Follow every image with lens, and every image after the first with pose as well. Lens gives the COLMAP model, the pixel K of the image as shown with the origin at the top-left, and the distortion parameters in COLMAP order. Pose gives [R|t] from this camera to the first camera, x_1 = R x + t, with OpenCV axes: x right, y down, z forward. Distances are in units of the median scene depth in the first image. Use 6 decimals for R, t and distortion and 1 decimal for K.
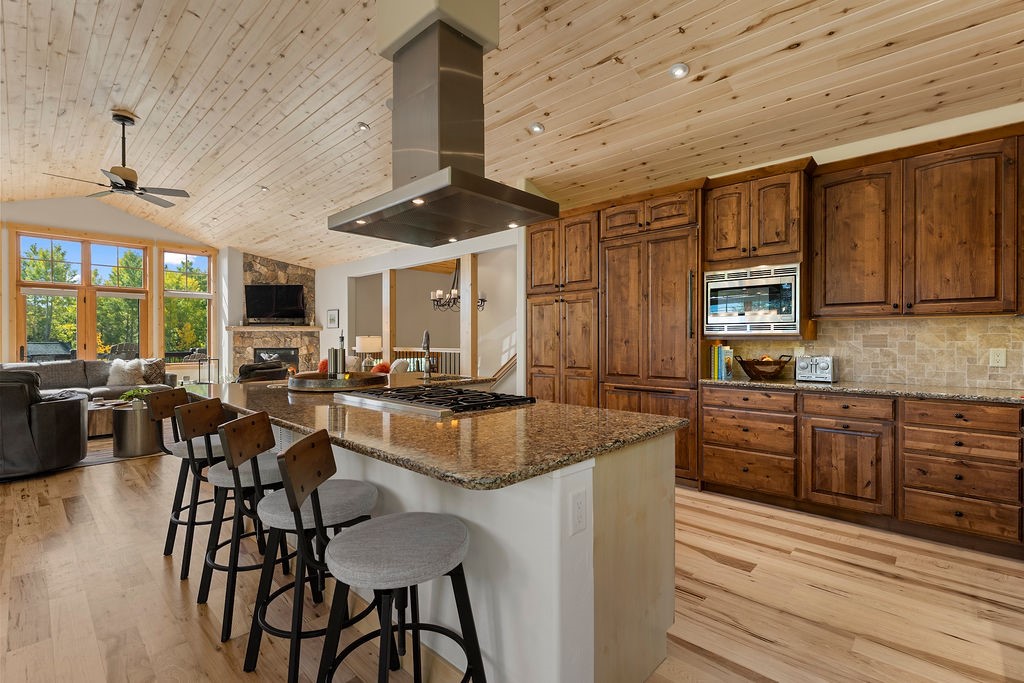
lens RADIAL K [[467.4, 0, 512.0], [0, 467.4, 341.5], [0, 0, 1]] dist [-0.000893, 0.000170]
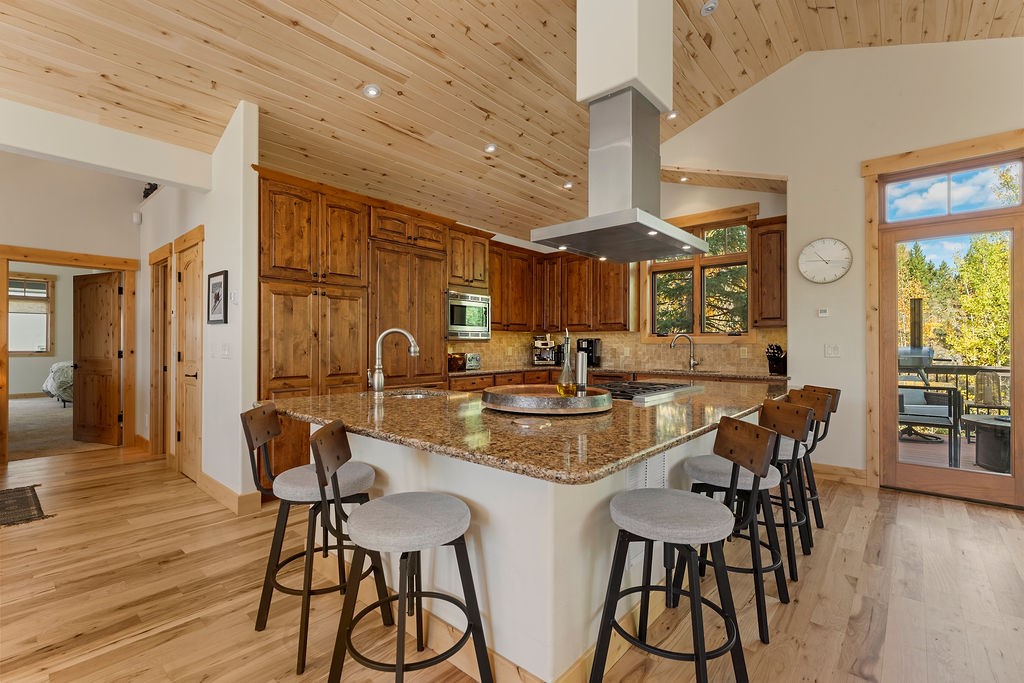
lens RADIAL K [[458.7, 0, 512.0], [0, 458.7, 341.5], [0, 0, 1]] dist [-0.002394, 0.000543]
pose [[-0.044436, 0.005764, 0.998996, -0.591367], [0.001322, 0.999983, -0.005711, 0.000149], [-0.999011, 0.001067, -0.044443, 0.594069]]
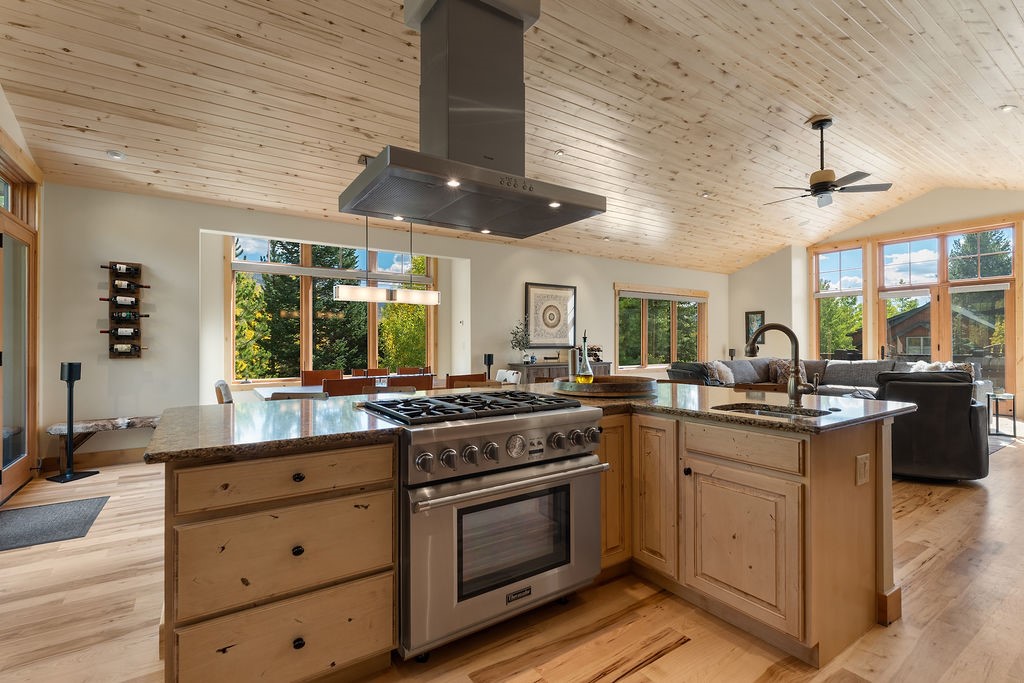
lens RADIAL K [[468.5, 0, 505.4], [0, 468.5, 337.9], [0, 0, 1]] dist [-0.002834, -0.000149]
pose [[-0.221727, -0.004536, -0.975098, 0.310542], [-0.001685, 0.999989, -0.004269, -0.004072], [0.975107, 0.000697, -0.221732, 0.556692]]
